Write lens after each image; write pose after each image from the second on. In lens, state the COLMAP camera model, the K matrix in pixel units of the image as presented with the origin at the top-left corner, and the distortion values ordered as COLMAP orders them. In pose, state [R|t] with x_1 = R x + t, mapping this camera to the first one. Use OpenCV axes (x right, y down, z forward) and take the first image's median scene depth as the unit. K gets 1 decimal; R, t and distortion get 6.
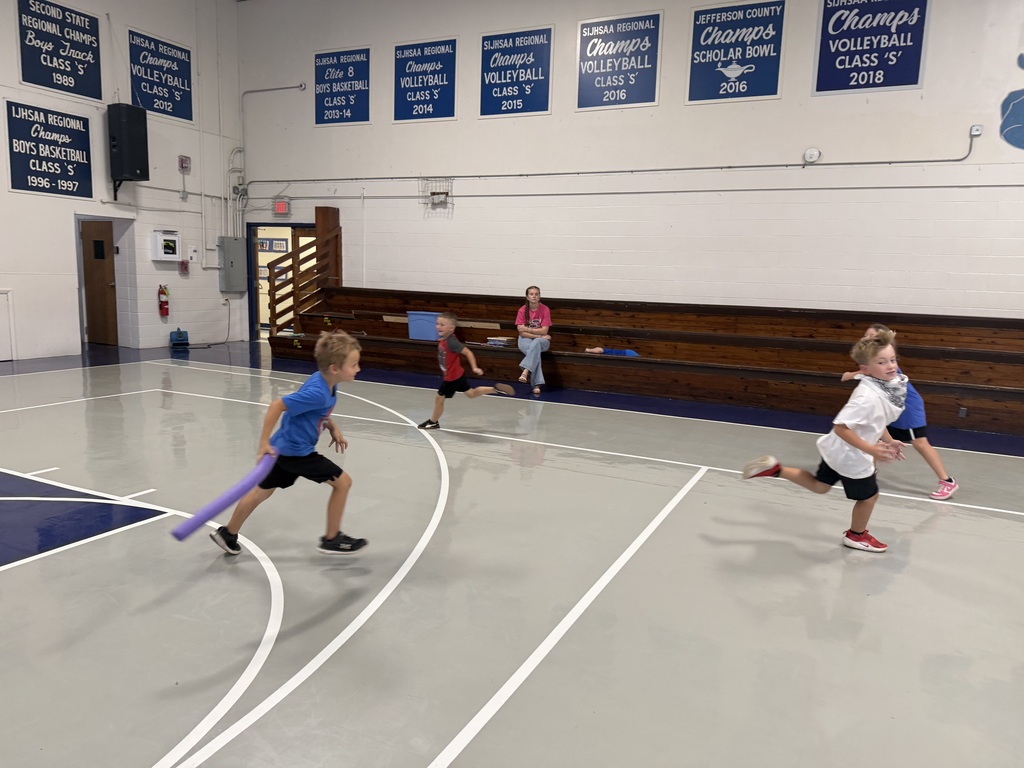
lens RADIAL K [[749.9, 0, 500.3], [0, 749.9, 388.1], [0, 0, 1]] dist [0.016351, -0.002531]
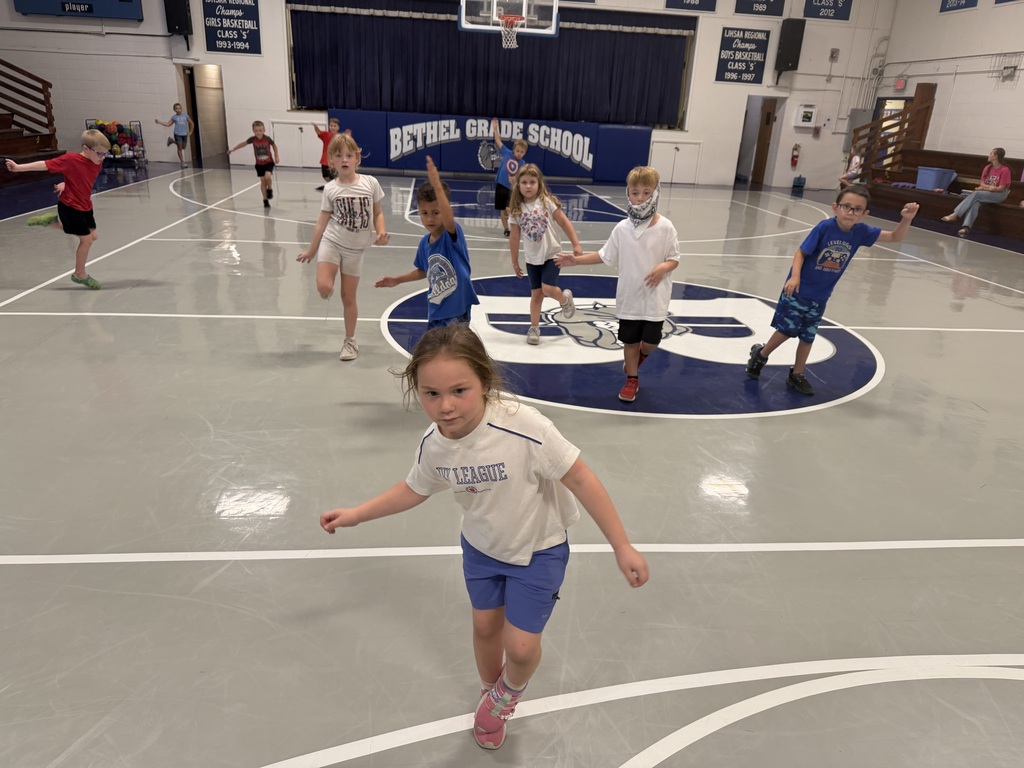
lens RADIAL K [[749.9, 0, 500.3], [0, 749.9, 388.1], [0, 0, 1]] dist [0.016351, -0.002531]
pose [[0.522408, 0.291464, -0.801336, 0.575031], [-0.164031, 0.956566, 0.240989, 0.061087], [0.836770, 0.005550, 0.547527, -0.292881]]
